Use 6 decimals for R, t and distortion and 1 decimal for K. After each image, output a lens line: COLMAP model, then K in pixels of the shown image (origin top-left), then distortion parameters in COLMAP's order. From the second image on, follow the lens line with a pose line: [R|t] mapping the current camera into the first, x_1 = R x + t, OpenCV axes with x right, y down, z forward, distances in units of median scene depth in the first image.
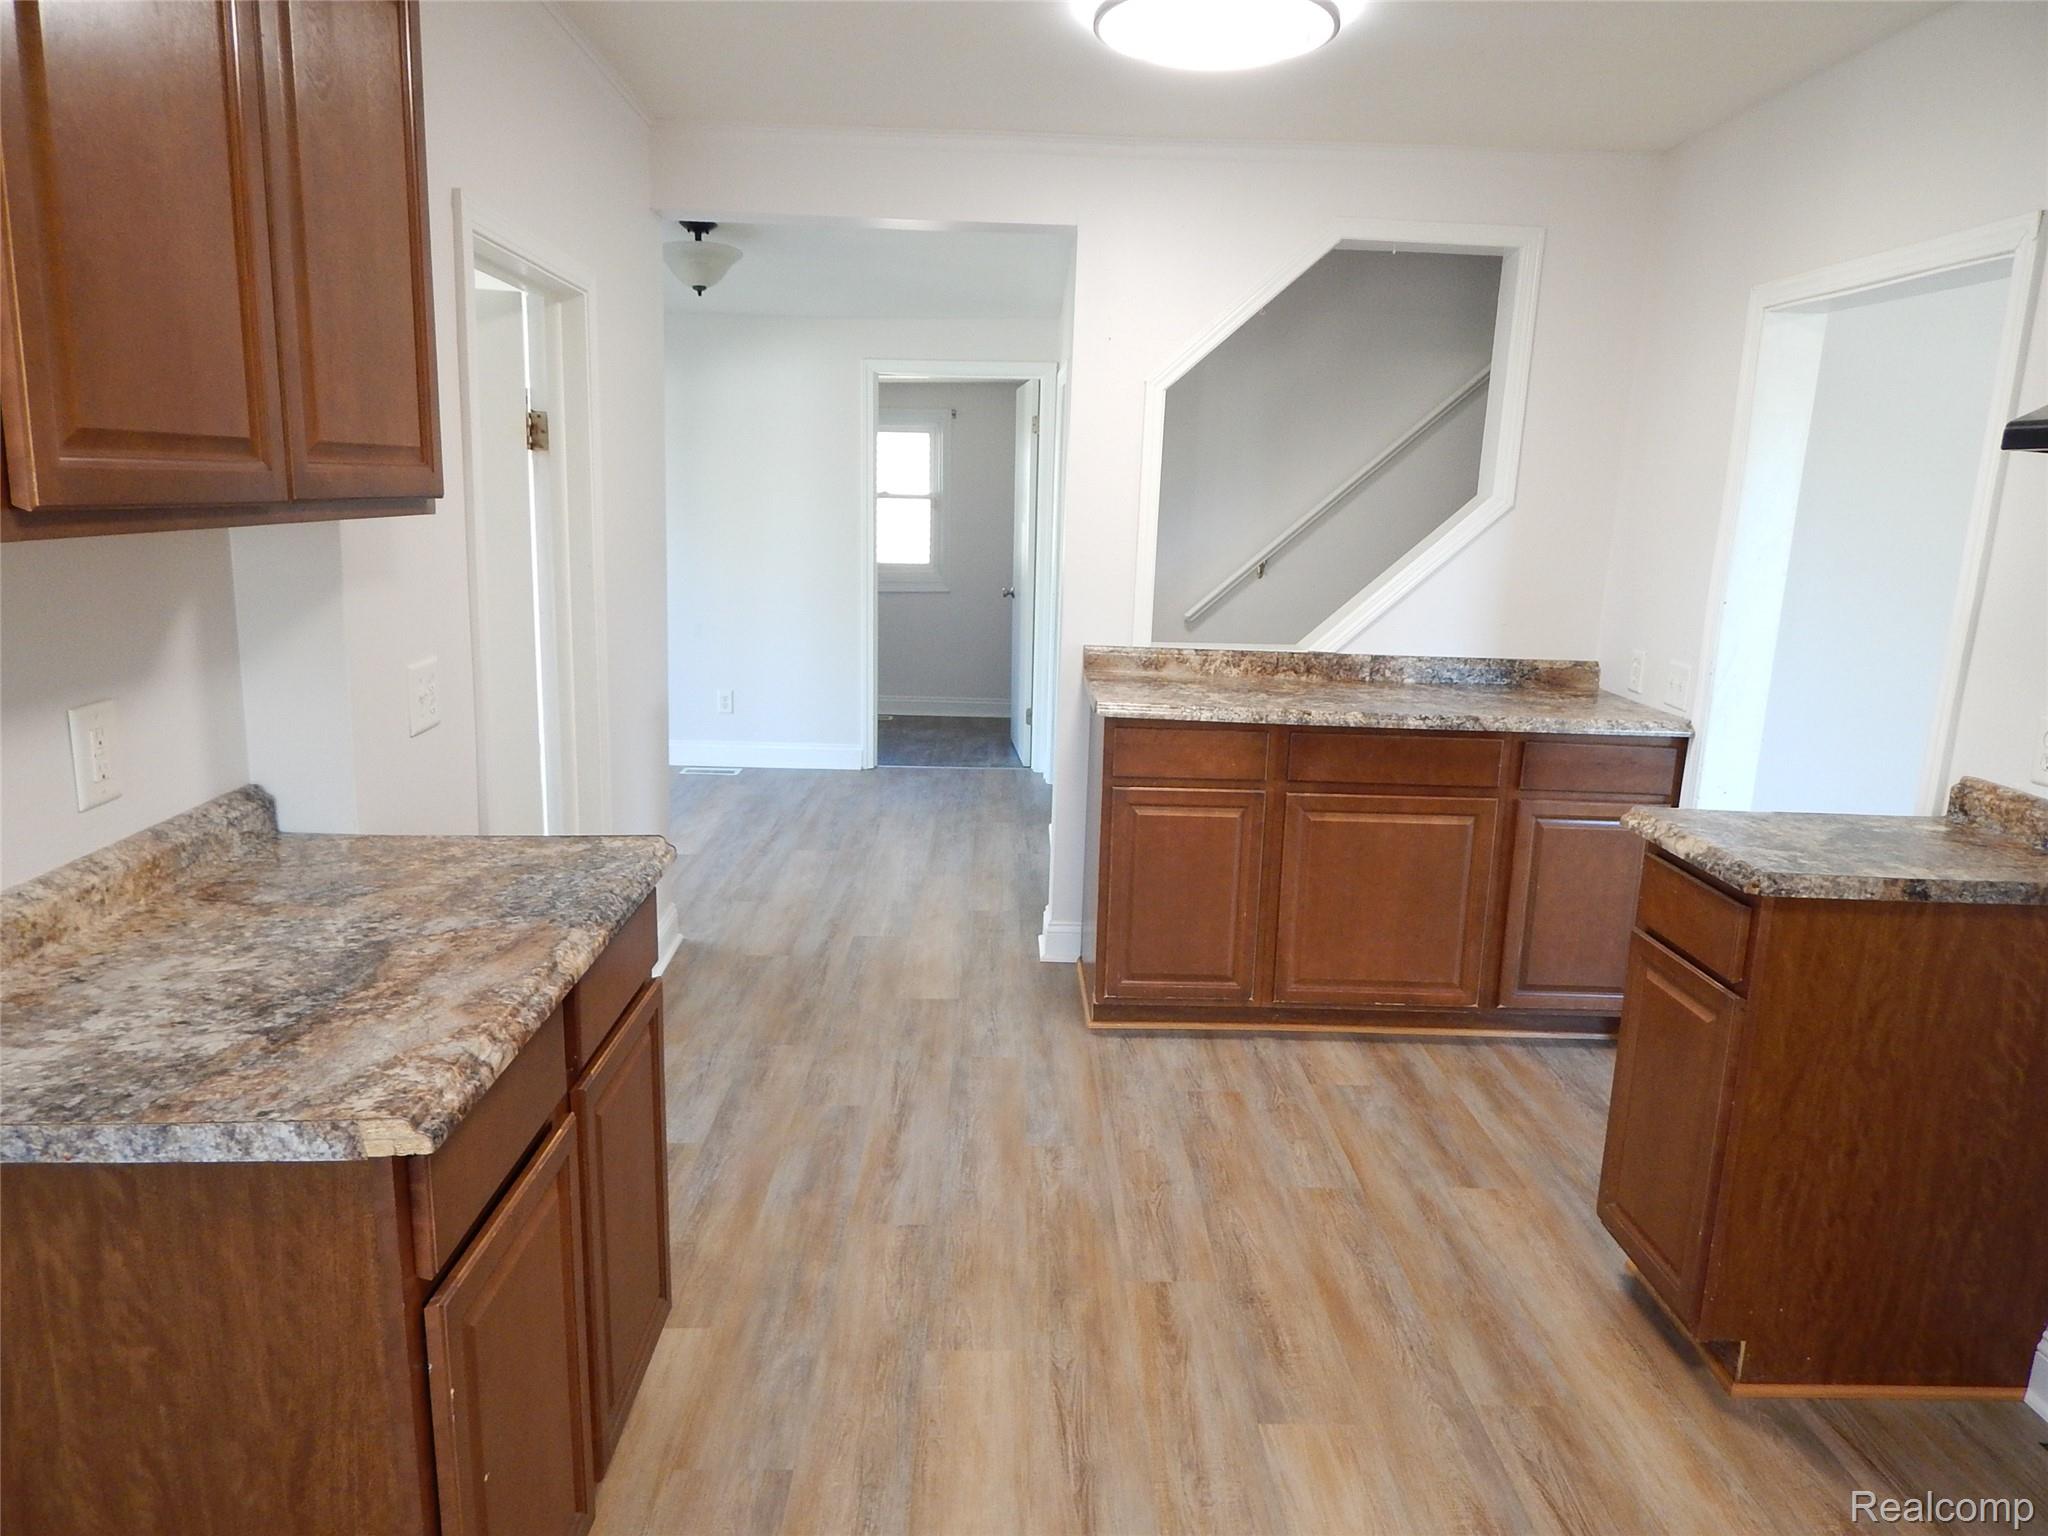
lens RADIAL K [[1344.0, 0, 1032.0], [0, 1344.0, 760.4], [0, 0, 1]] dist [0.003986, -0.011771]
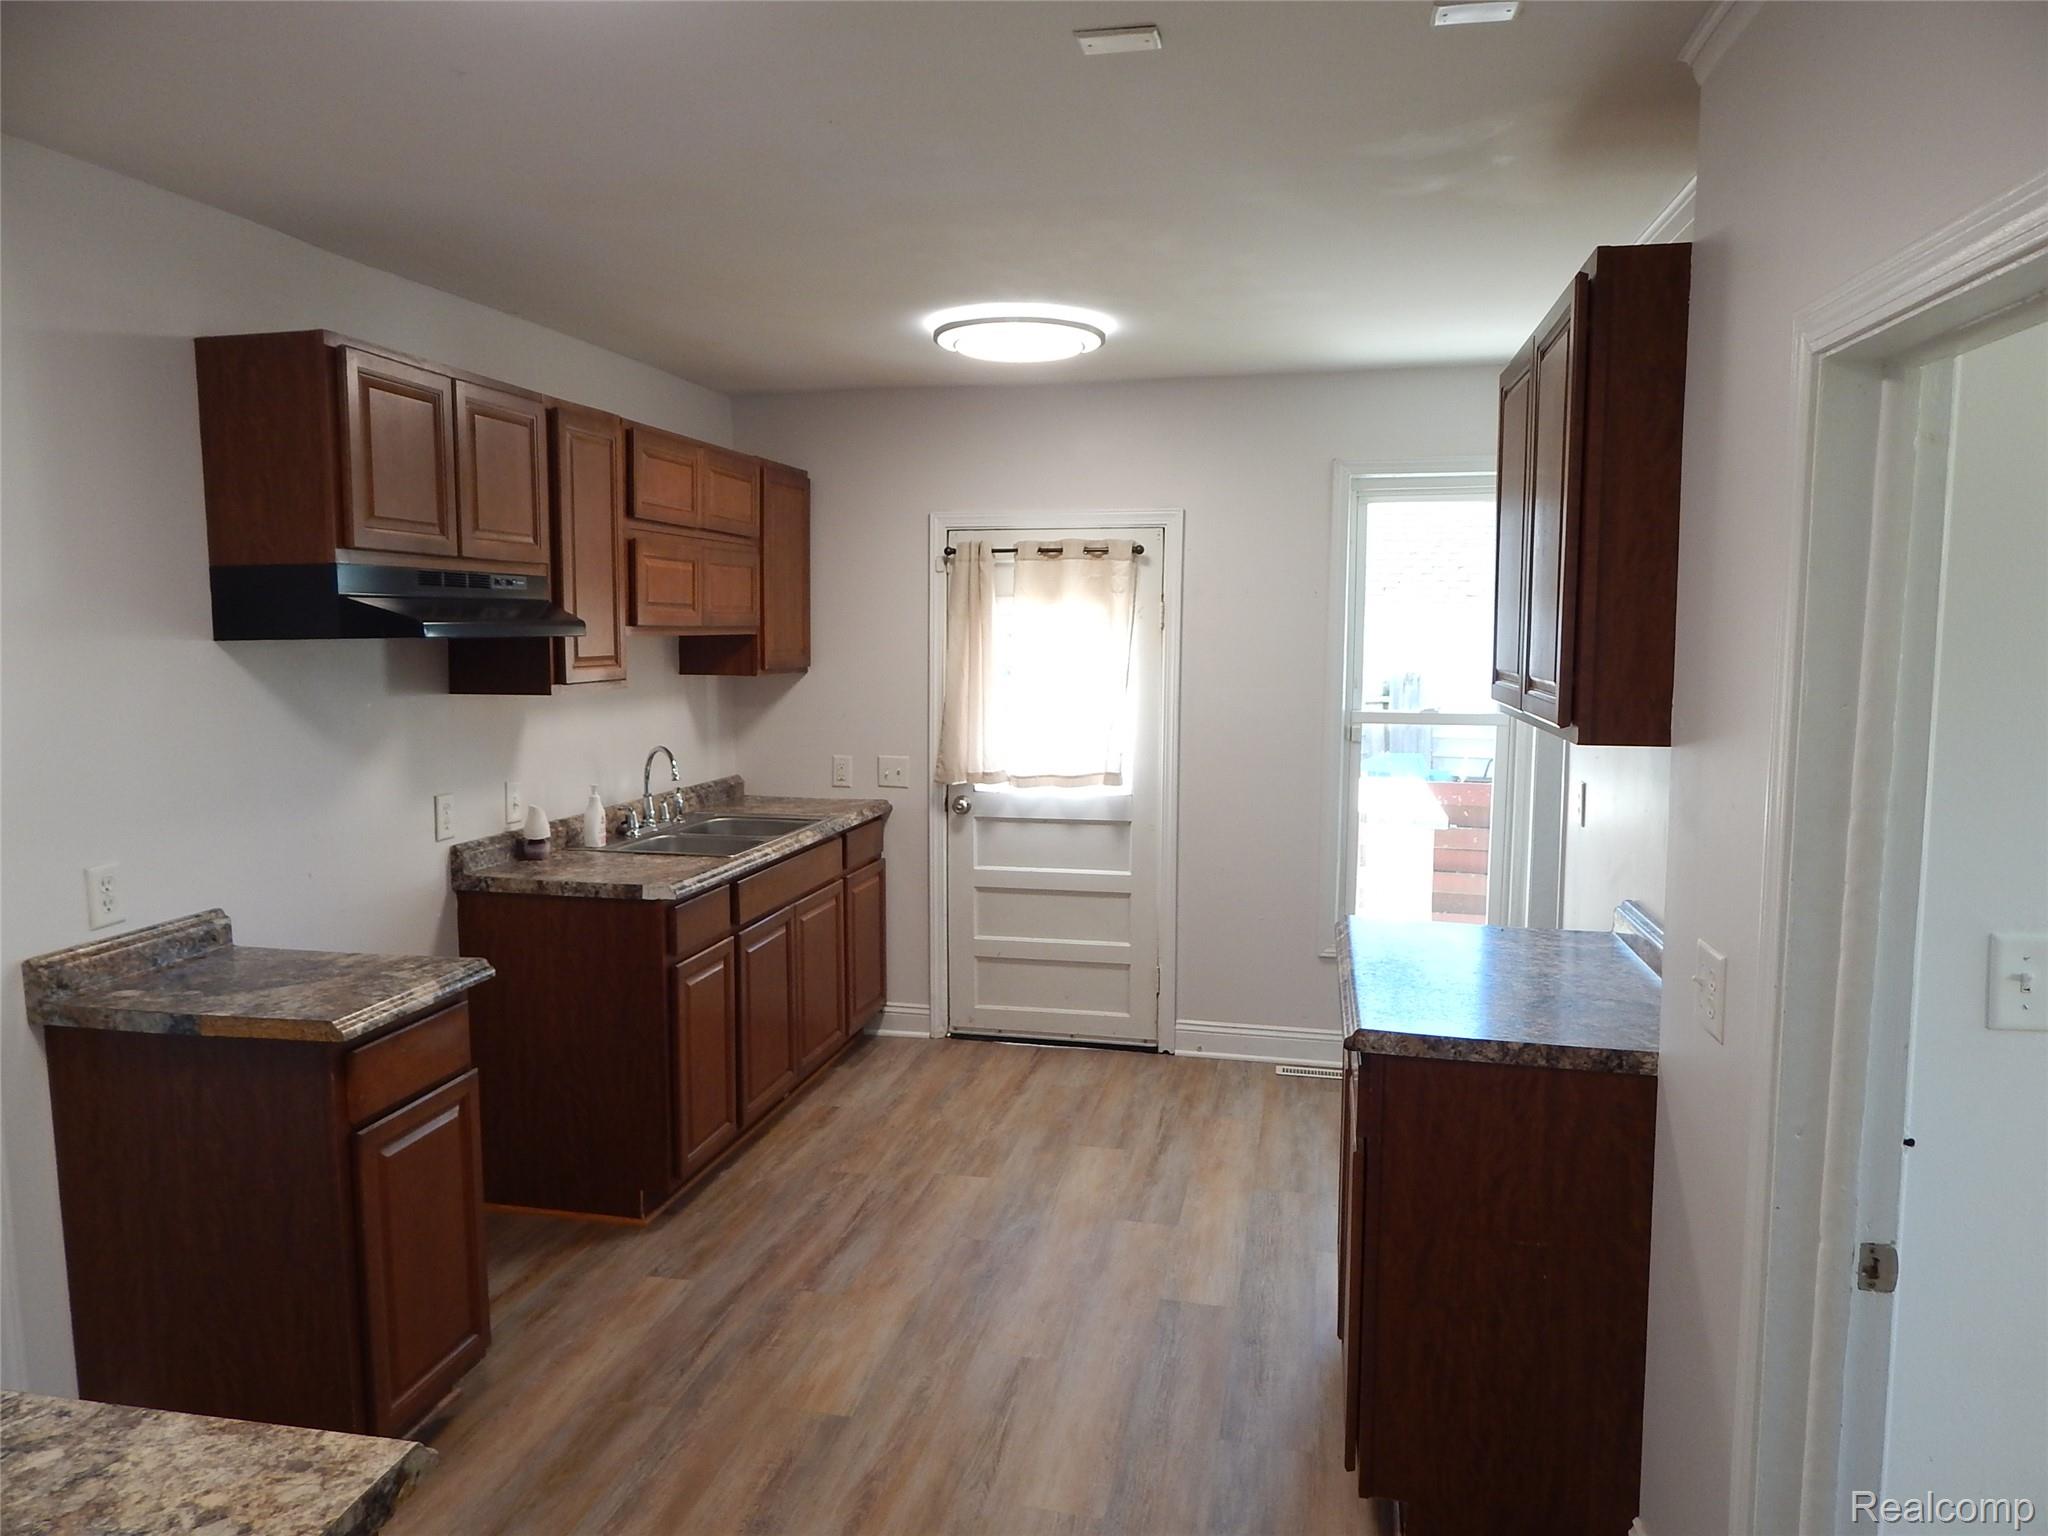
lens RADIAL K [[1344.0, 0, 1029.9], [0, 1344.0, 768.2], [0, 0, 1]] dist [0.003986, -0.011771]
pose [[-0.972279, -0.054312, 0.227426, -0.237693], [0.018452, 0.951793, 0.306186, -0.446031], [-0.233093, 0.301895, -0.924406, 1.871393]]
